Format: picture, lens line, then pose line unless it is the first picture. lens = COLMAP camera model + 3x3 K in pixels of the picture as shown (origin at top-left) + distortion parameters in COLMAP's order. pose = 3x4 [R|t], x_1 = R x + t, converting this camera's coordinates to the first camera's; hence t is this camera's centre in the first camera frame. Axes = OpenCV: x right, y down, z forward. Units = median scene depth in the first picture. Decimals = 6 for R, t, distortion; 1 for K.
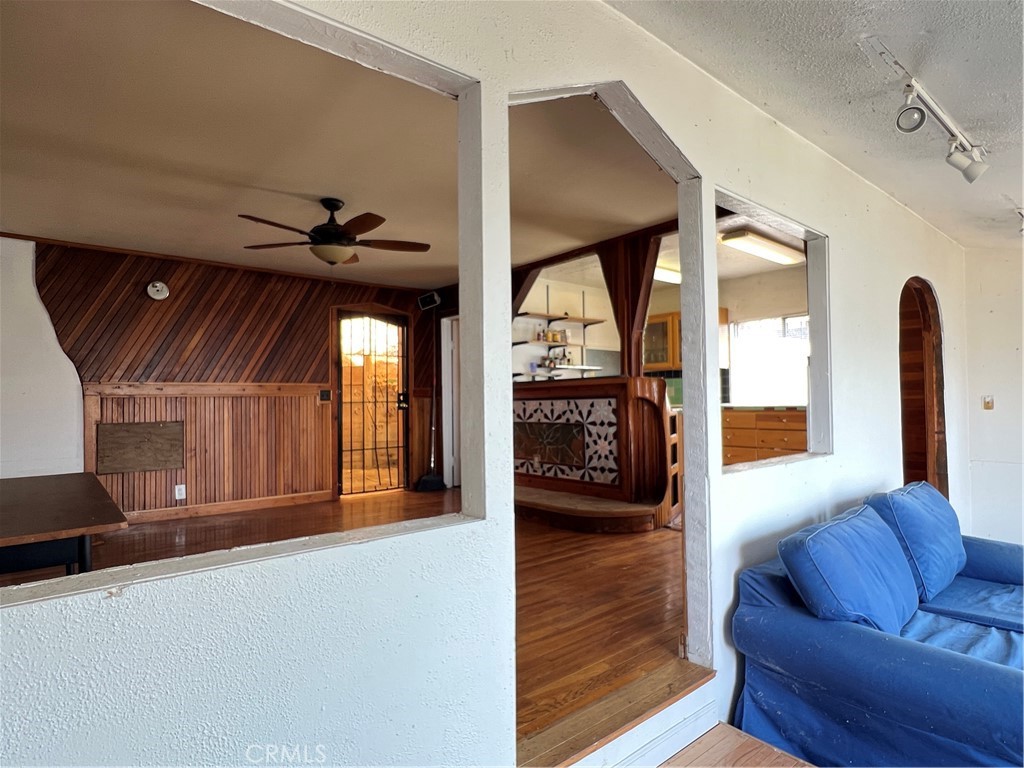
lens RADIAL K [[566.6, 0, 514.0], [0, 566.6, 384.4], [0, 0, 1]] dist [-0.003862, -0.001771]
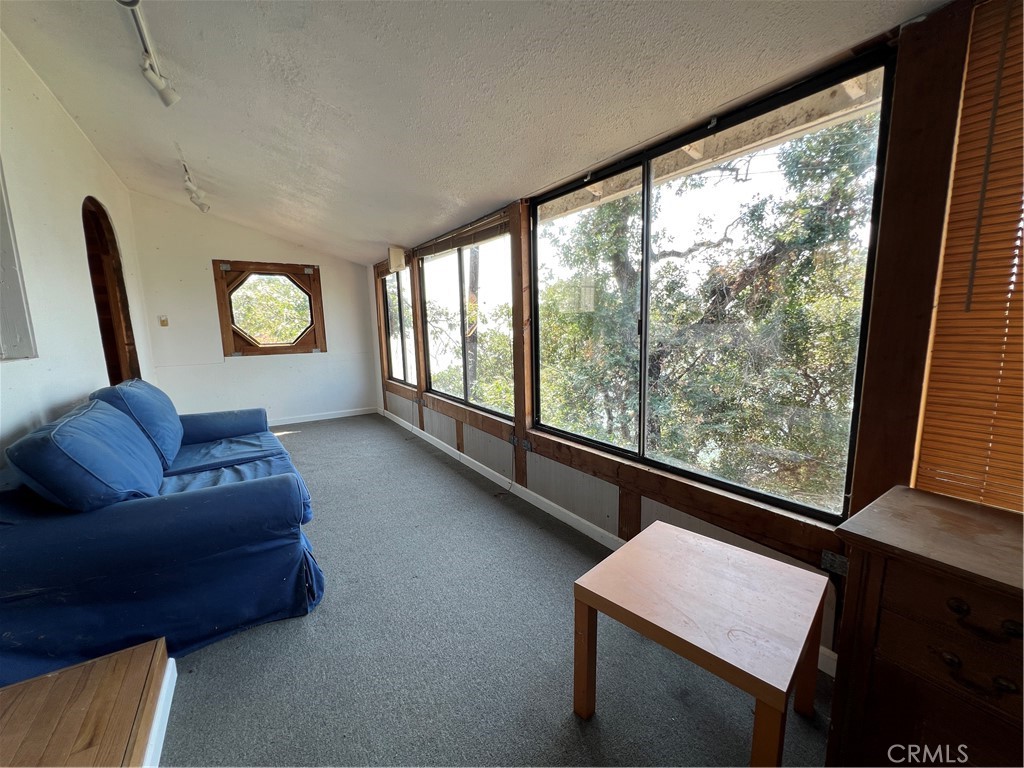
lens RADIAL K [[413.0, 0, 516.5], [0, 413.0, 383.9], [0, 0, 1]] dist [-0.005425, 0.001839]
pose [[0.120647, -0.135711, 0.983375, -0.012132], [-0.001873, 0.990578, 0.136935, 0.087982], [-0.992694, -0.018362, 0.119256, 0.170852]]
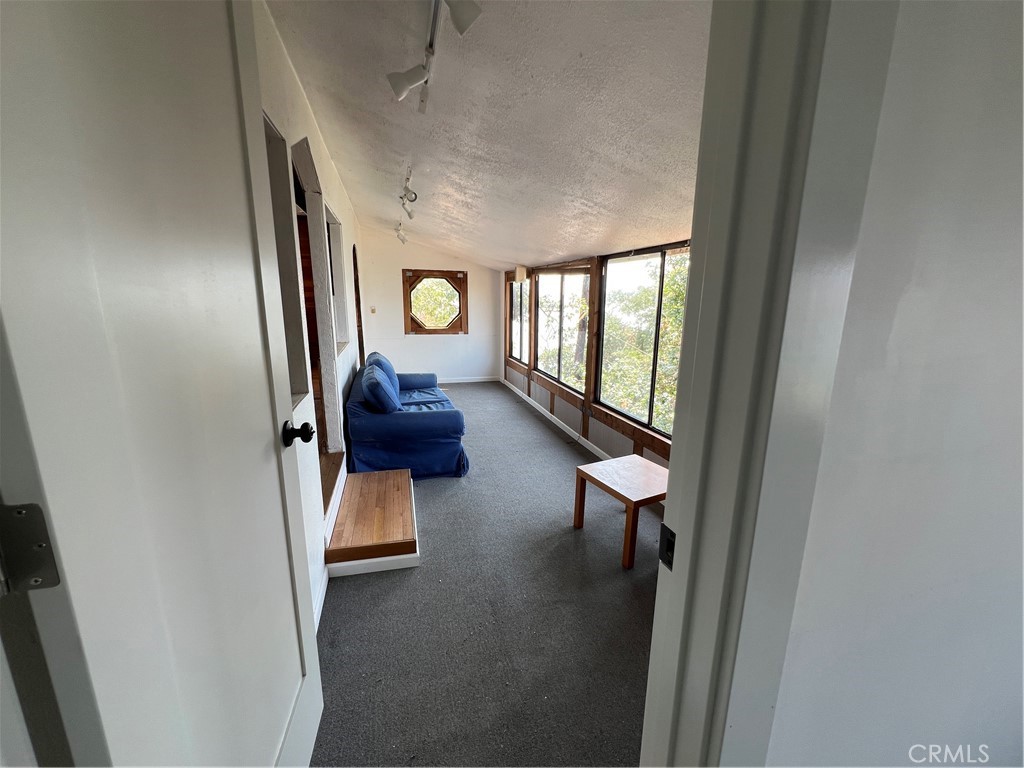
lens RADIAL K [[413.0, 0, 510.6], [0, 413.0, 383.0], [0, 0, 1]] dist [-0.005425, 0.001839]
pose [[0.414968, -0.171875, 0.893454, -0.605191], [-0.036172, 0.978102, 0.204959, -0.061215], [-0.909117, -0.117369, 0.399664, -0.106749]]
